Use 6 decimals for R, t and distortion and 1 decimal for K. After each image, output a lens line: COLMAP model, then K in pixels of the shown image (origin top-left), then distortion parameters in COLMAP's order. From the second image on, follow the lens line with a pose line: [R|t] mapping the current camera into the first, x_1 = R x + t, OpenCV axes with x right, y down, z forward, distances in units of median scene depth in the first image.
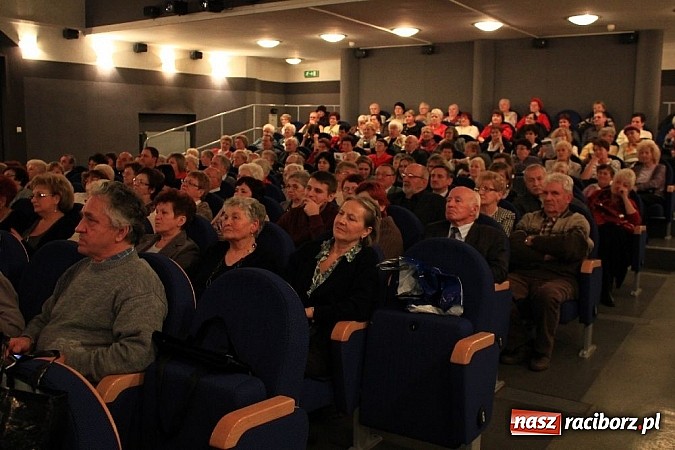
lens RADIAL K [[988.1, 0, 337.5], [0, 988.1, 225.0], [0, 0, 1]] dist [-0.106064, 0.033009]
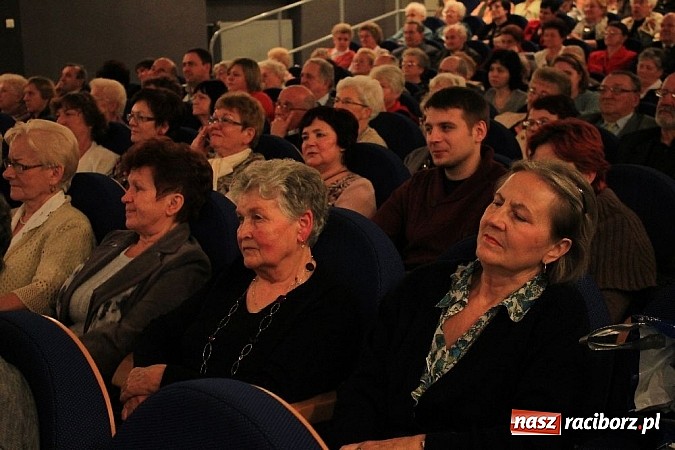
lens RADIAL K [[1208.9, 0, 337.5], [0, 1208.9, 225.0], [0, 0, 1]] dist [0.004969, 0.123014]
pose [[0.981253, 0.001433, -0.192716, 0.023589], [0.012287, 0.997473, 0.069980, -0.024965], [0.192329, -0.071036, 0.978756, 0.321188]]
